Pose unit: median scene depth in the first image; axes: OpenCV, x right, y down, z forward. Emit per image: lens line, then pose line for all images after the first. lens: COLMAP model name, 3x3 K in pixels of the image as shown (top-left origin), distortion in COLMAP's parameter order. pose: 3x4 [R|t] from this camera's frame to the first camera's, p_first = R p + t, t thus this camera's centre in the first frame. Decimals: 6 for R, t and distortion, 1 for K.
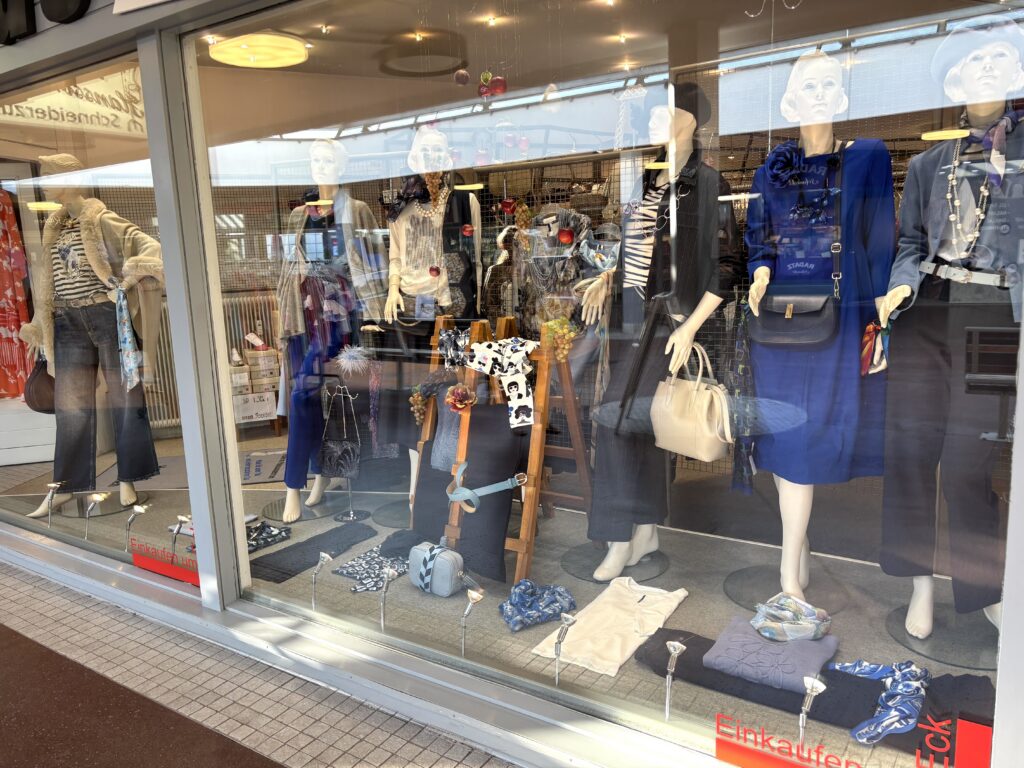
lens RADIAL K [[771.3, 0, 528.2], [0, 771.3, 384.3], [0, 0, 1]] dist [0.055772, -0.066816]
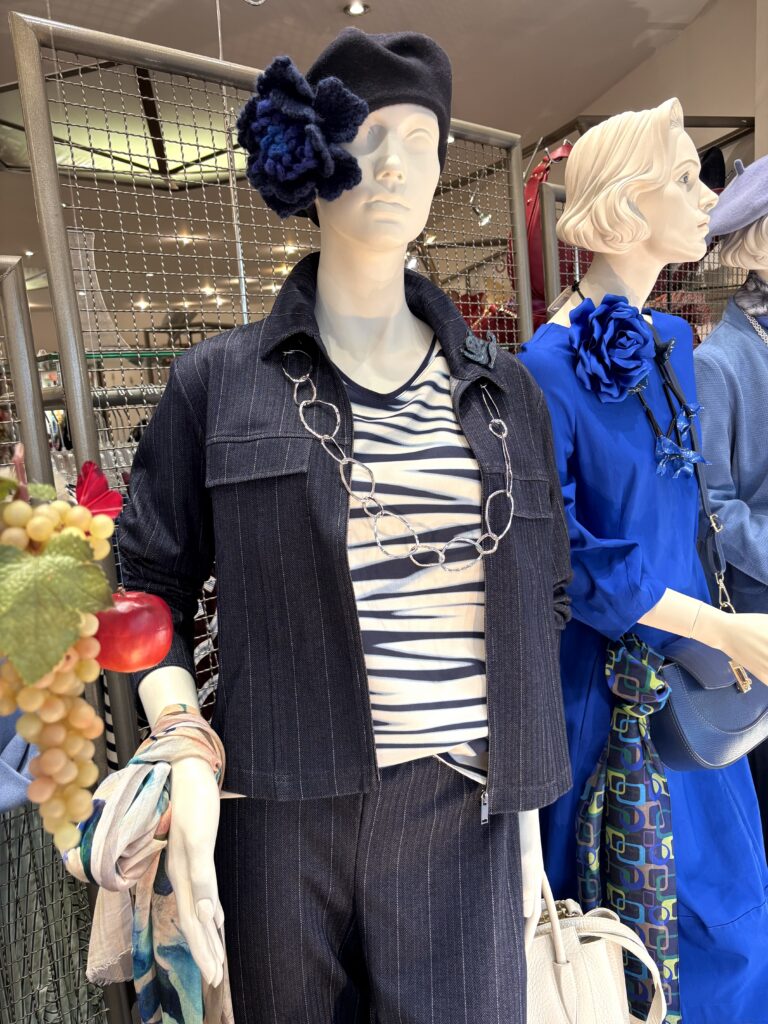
lens RADIAL K [[771.3, 0, 381.4], [0, 771.3, 526.0], [0, 0, 1]] dist [0.055772, -0.066816]
pose [[0.260603, -0.142766, 0.954832, -0.114589], [0.218183, 0.972129, 0.085803, -0.227667], [-0.940469, 0.185968, 0.284489, 0.918132]]
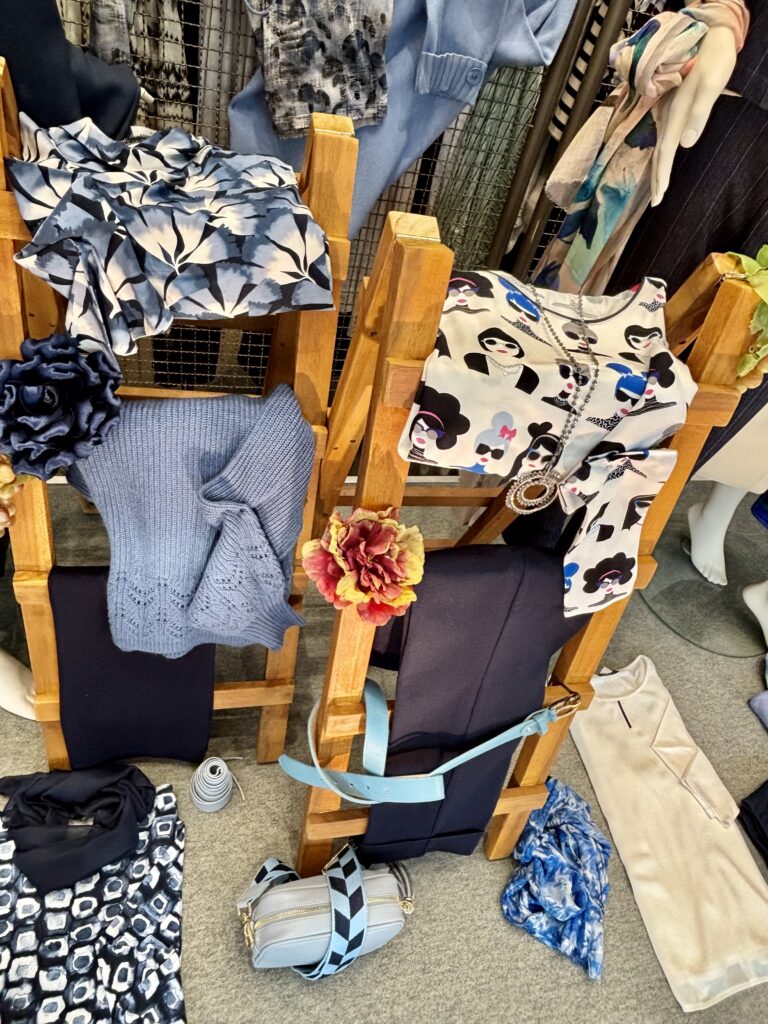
lens RADIAL K [[668.2, 0, 395.9], [0, 668.2, 506.7], [0, 0, 1]] dist [-0.010746, -0.005897]
pose [[0.669872, -0.398518, 0.626463, -0.230688], [-0.126857, 0.769909, 0.625417, -0.149090], [-0.731559, -0.498421, 0.465186, 0.939487]]
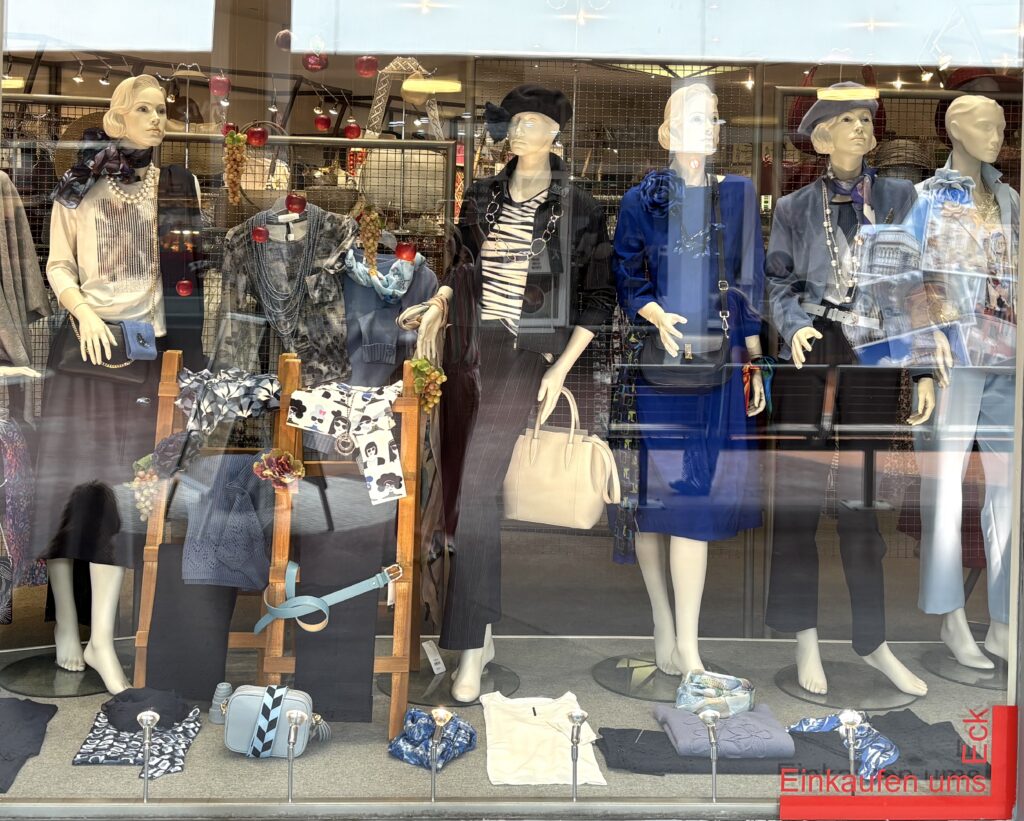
lens RADIAL K [[1385.6, 0, 527.3], [0, 1385.6, 257.8], [0, 0, 1]] dist [0.115712, -0.224260]
pose [[0.799952, 0.039874, 0.598738, -0.715298], [0.047005, 0.990560, -0.128771, 0.000296], [-0.598220, 0.131154, 0.790526, -0.184055]]
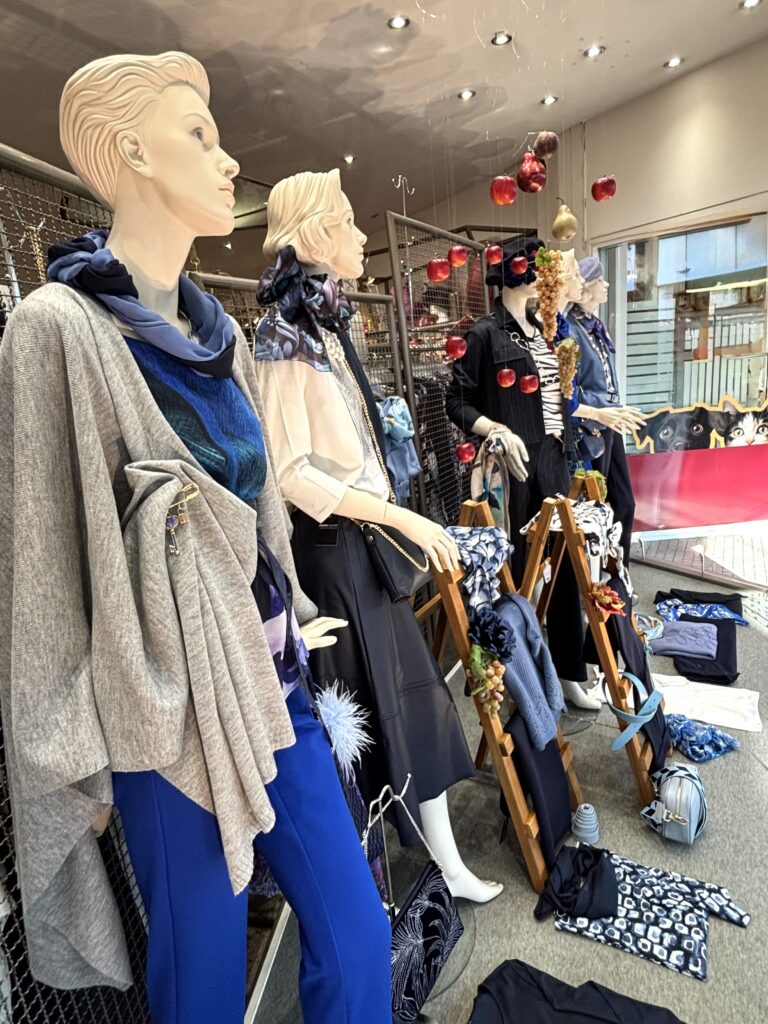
lens RADIAL K [[589.8, 0, 387.3], [0, 589.8, 514.0], [0, 0, 1]] dist [0.038609, -0.055932]
pose [[-0.062145, -0.197051, 0.978422, -0.642238], [0.253158, 0.945145, 0.206428, -0.240698], [-0.965427, 0.260524, -0.008851, 1.240899]]
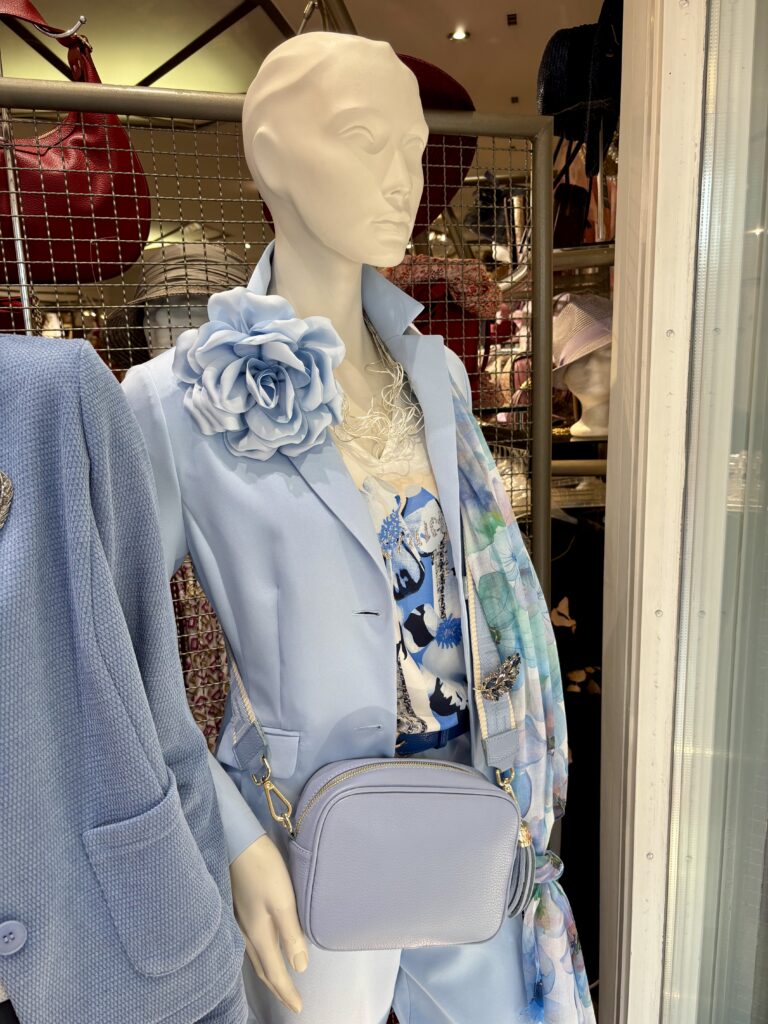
lens RADIAL K [[771.3, 0, 381.4], [0, 771.3, 526.0], [0, 0, 1]] dist [0.055772, -0.066816]
pose [[0.584244, -0.152278, 0.797164, 0.384045], [0.149652, 0.985610, 0.078595, -0.211993], [-0.797661, 0.073378, 0.598626, 0.563785]]
